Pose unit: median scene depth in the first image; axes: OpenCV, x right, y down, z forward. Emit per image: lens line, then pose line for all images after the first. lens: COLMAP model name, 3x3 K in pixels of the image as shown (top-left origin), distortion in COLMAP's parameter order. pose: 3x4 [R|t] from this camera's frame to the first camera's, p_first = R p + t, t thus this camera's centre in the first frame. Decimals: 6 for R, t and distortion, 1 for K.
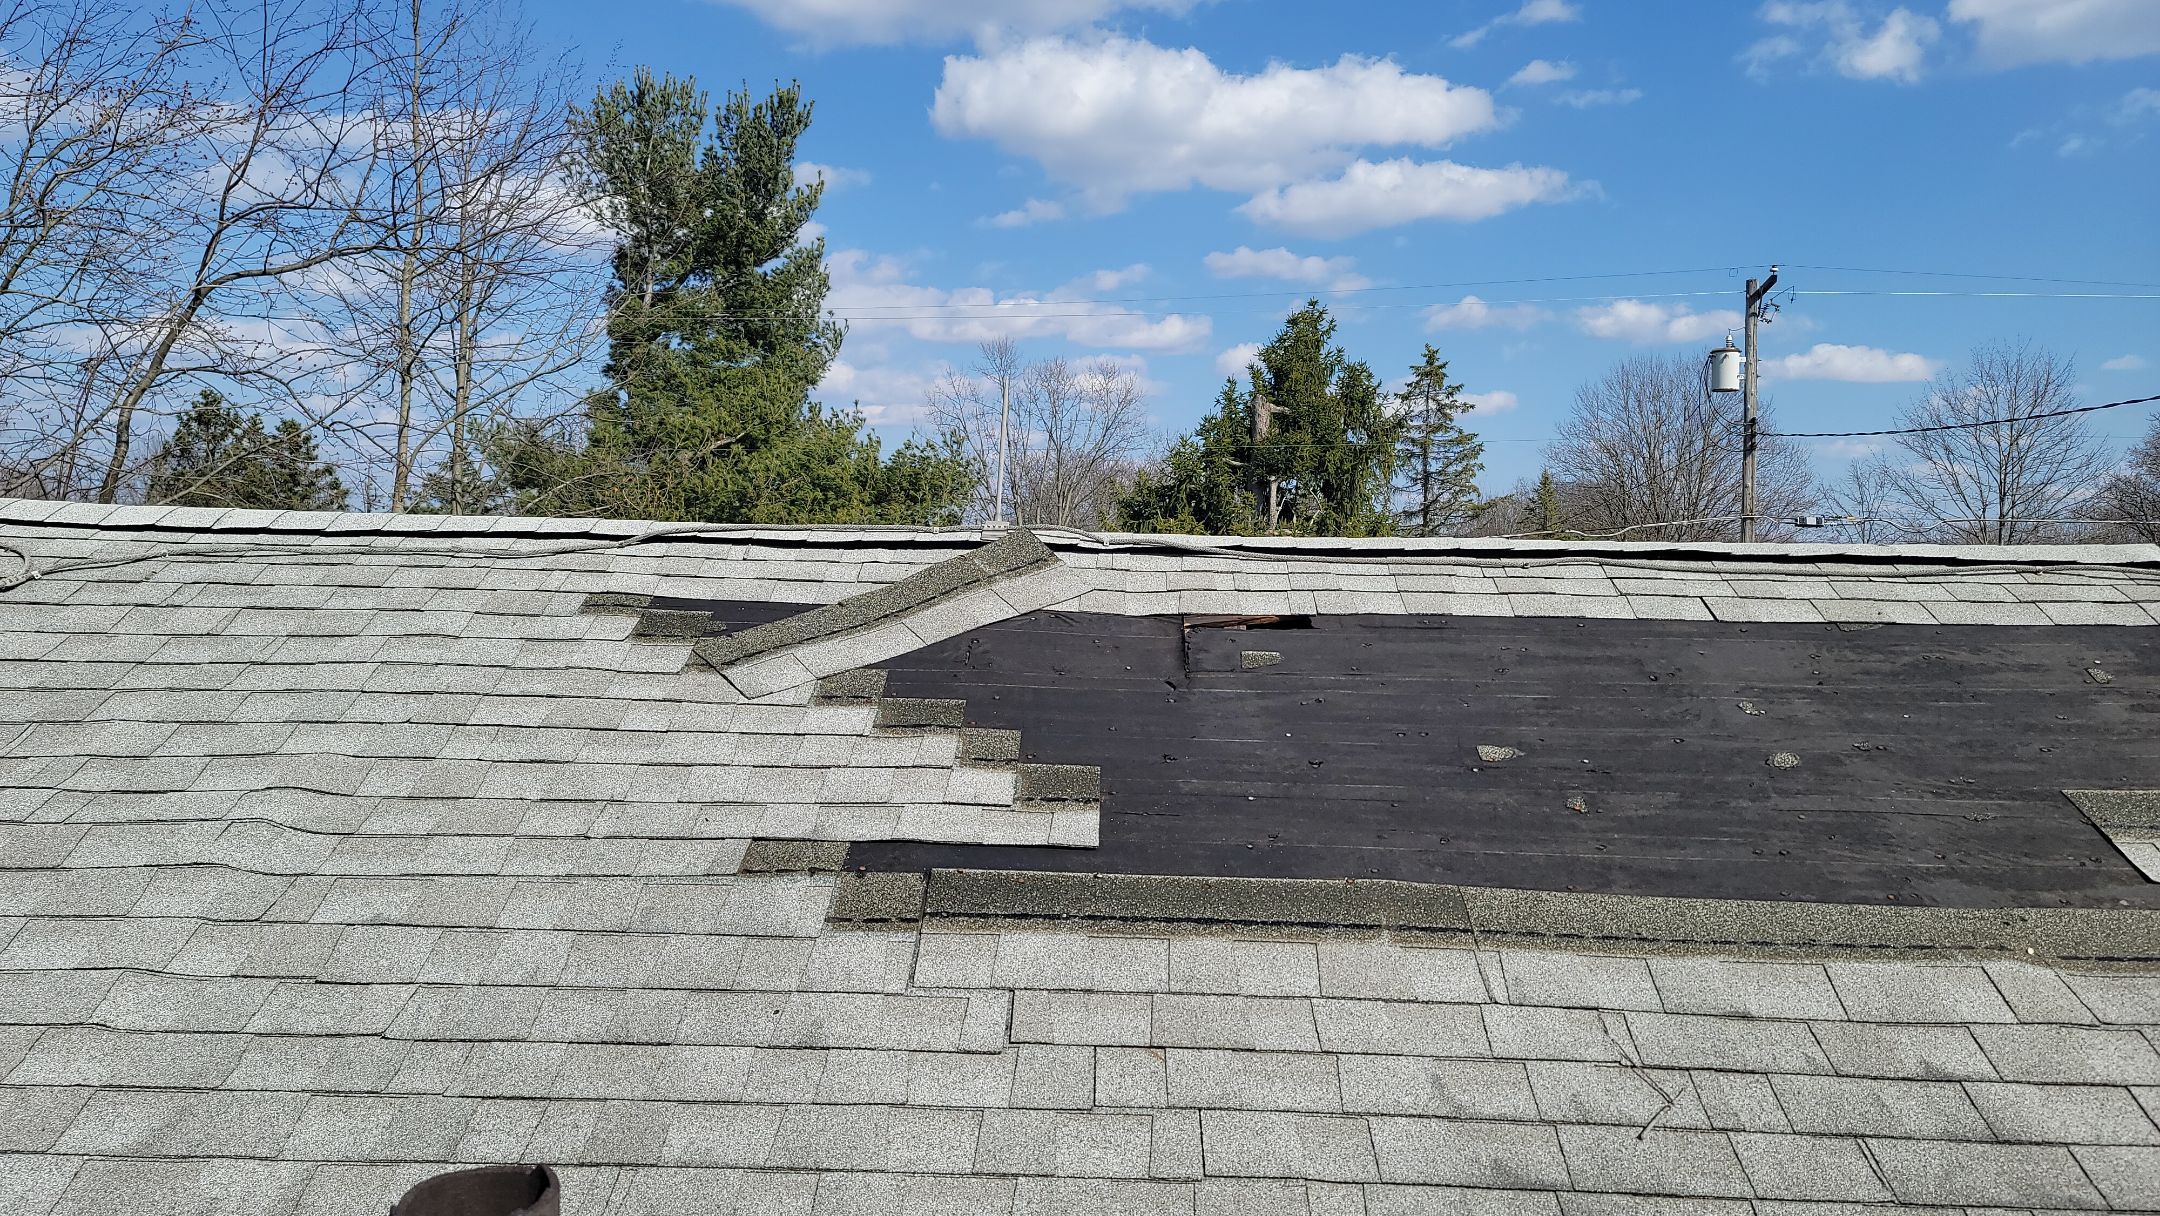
lens RADIAL K [[1576.1, 0, 1086.7], [0, 1576.1, 584.2], [0, 0, 1]] dist [0.075456, -0.043793]
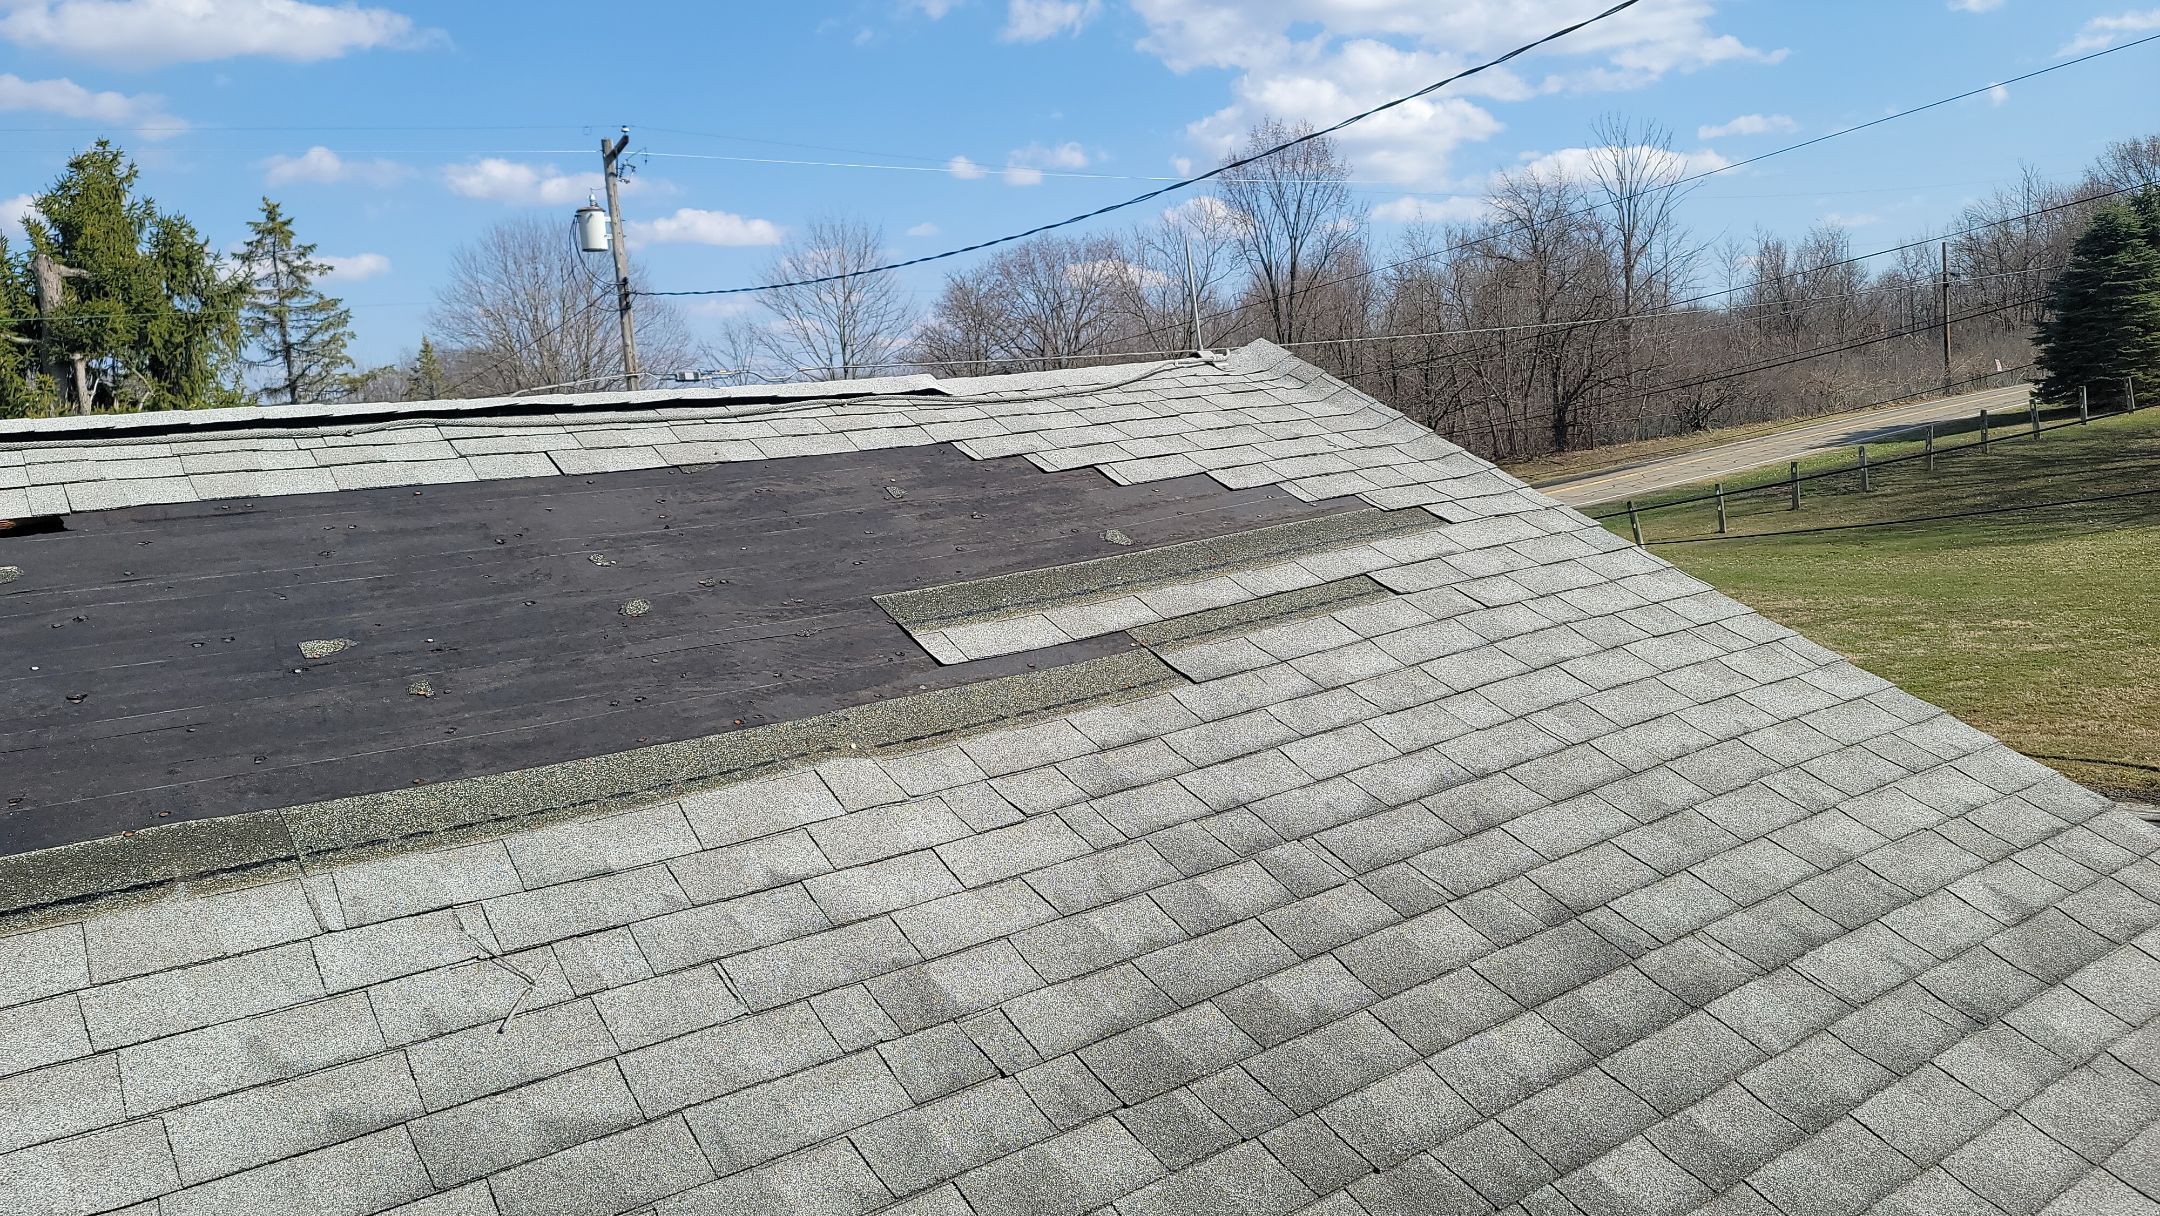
lens RADIAL K [[1576.1, 0, 1086.7], [0, 1576.1, 584.2], [0, 0, 1]] dist [0.075456, -0.043793]
pose [[0.785146, -0.136438, 0.604094, 0.054235], [0.085404, 0.989965, 0.112589, 0.007383], [-0.613393, -0.036807, 0.788920, 0.040124]]
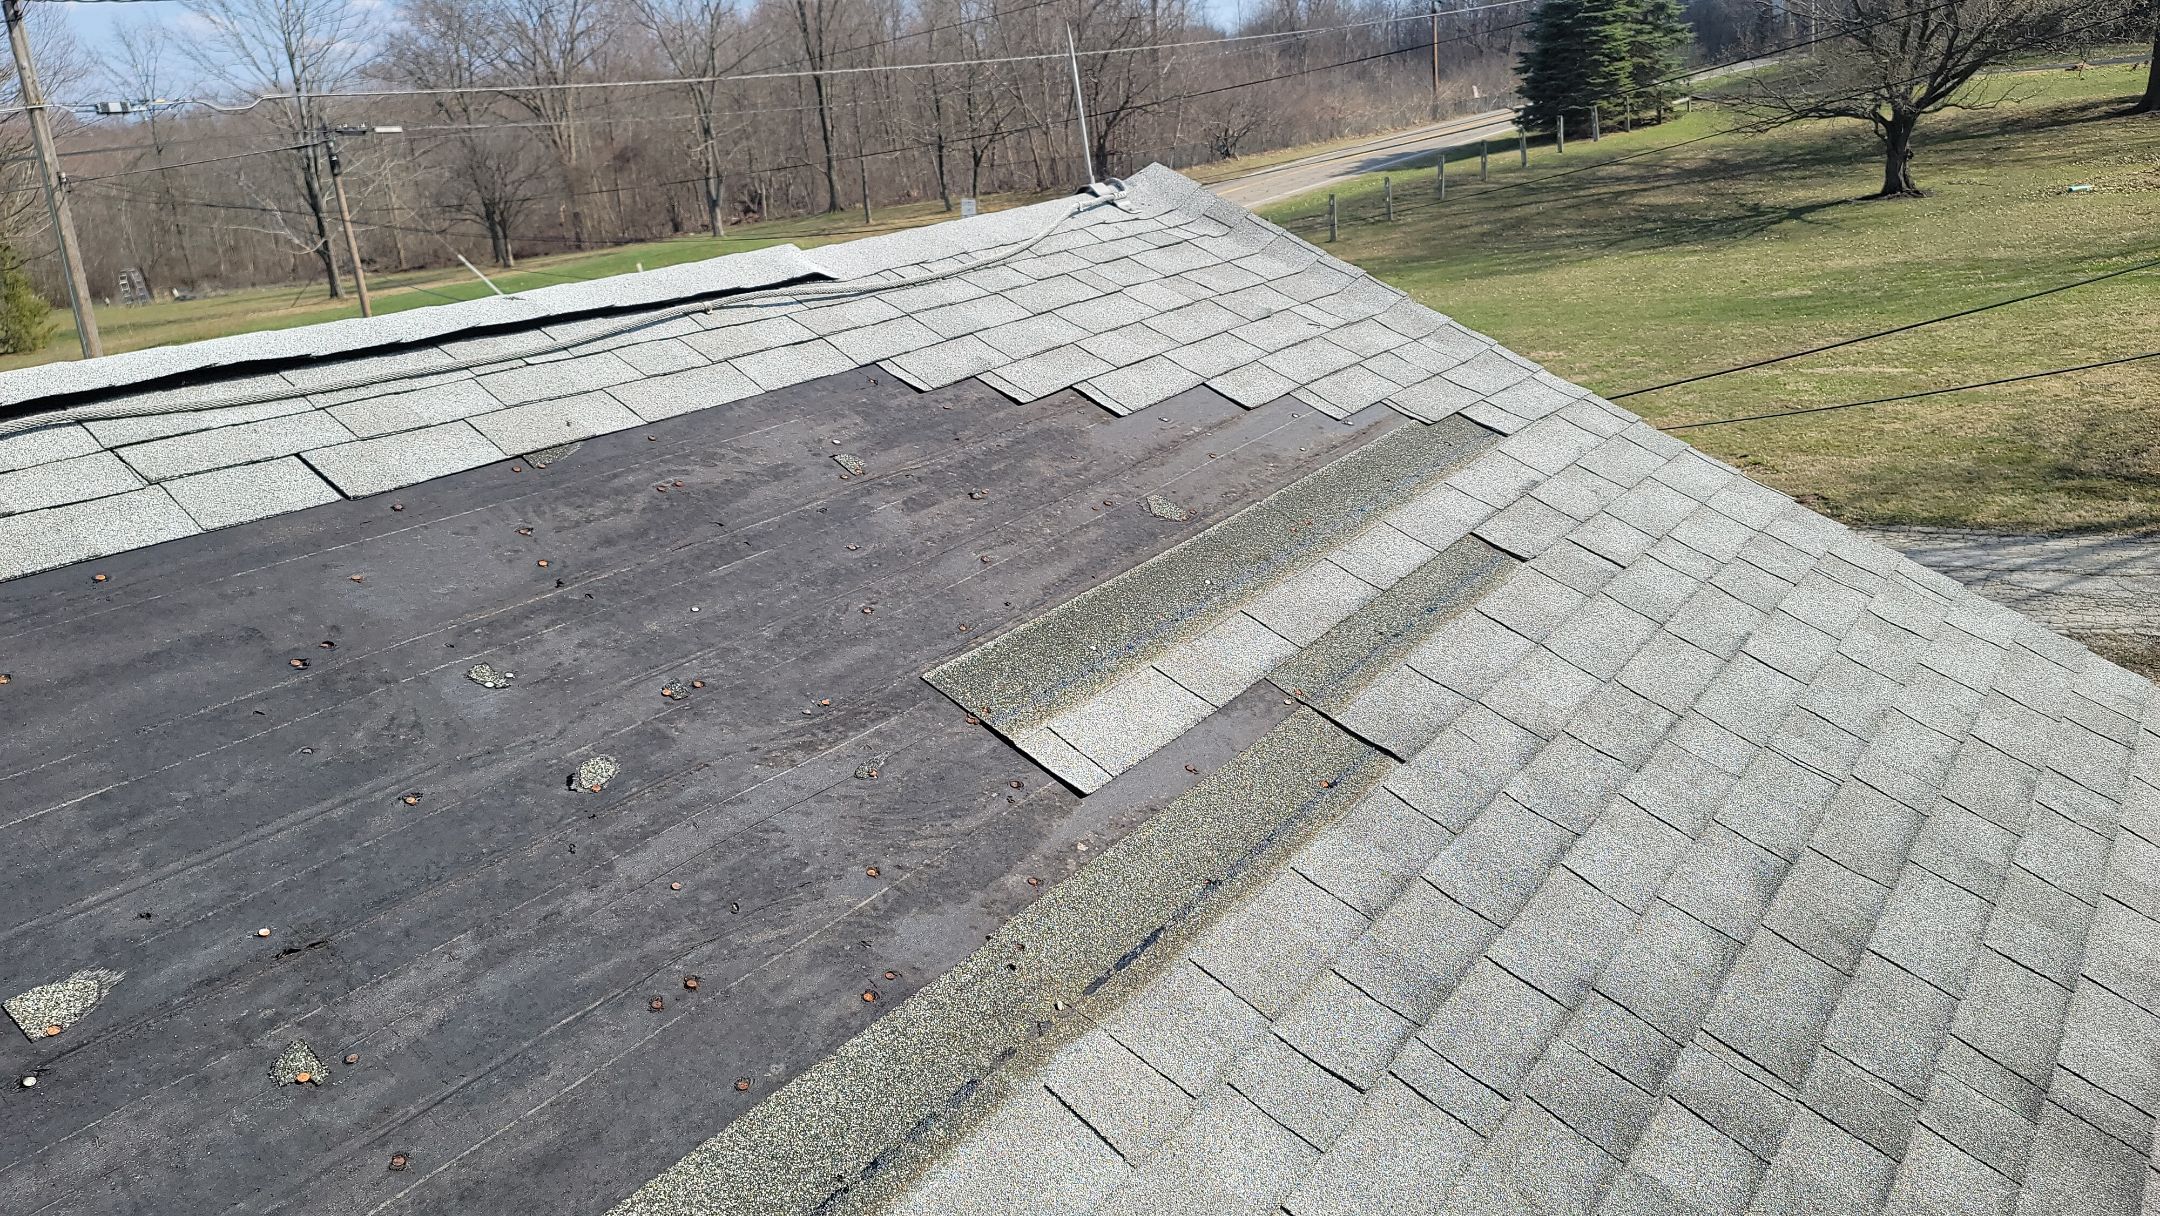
lens RADIAL K [[1576.1, 0, 1086.7], [0, 1576.1, 584.2], [0, 0, 1]] dist [0.075456, -0.043793]
pose [[0.566910, -0.295838, 0.768826, 0.099729], [0.083703, 0.949147, 0.303504, -0.104240], [-0.819516, -0.107707, 0.562843, 0.474368]]
